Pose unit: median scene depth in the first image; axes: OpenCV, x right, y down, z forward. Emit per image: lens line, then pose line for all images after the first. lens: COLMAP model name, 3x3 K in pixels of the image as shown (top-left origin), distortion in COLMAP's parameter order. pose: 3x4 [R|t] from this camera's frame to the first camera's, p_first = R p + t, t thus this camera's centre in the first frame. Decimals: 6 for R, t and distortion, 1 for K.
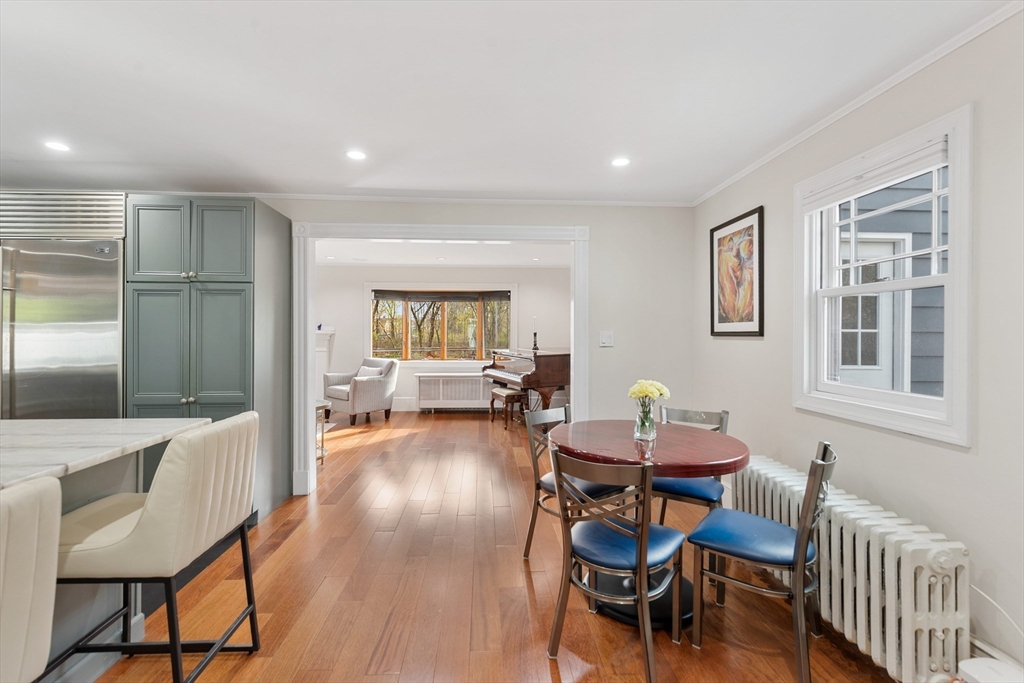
lens RADIAL K [[473.2, 0, 508.1], [0, 473.2, 332.4], [0, 0, 1]] dist [0.001077, 0.000458]
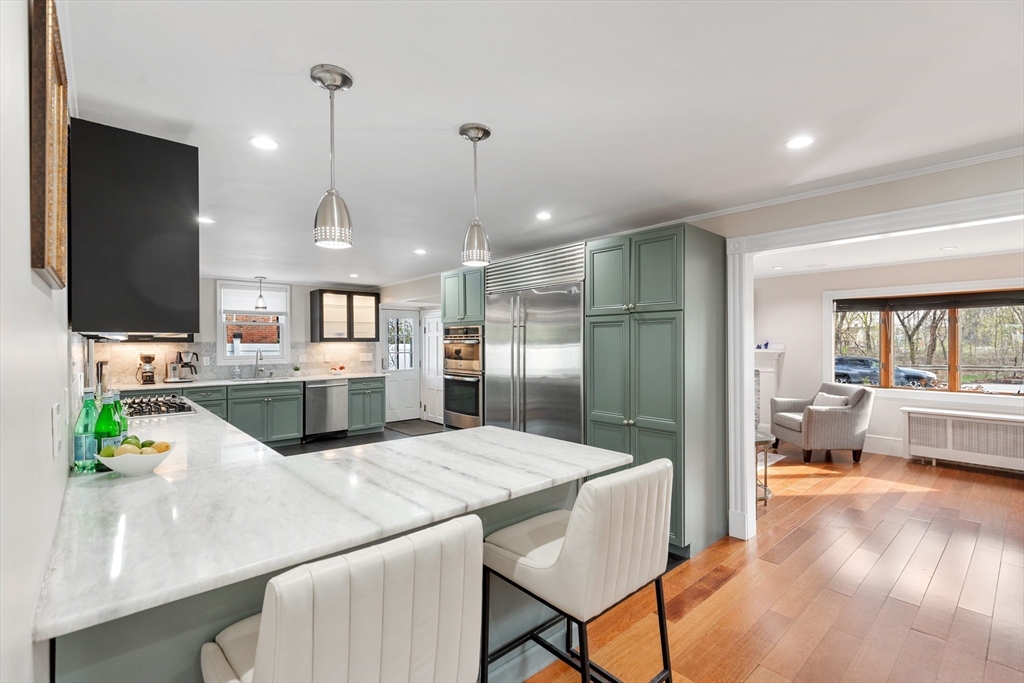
lens RADIAL K [[455.2, 0, 512.0], [0, 455.2, 341.5], [0, 0, 1]] dist [0.004799, -0.000544]
pose [[0.617938, -0.006912, -0.786196, -0.015202], [0.006896, 0.999971, -0.003372, -0.033267], [0.786196, -0.003338, 0.617968, 0.118817]]
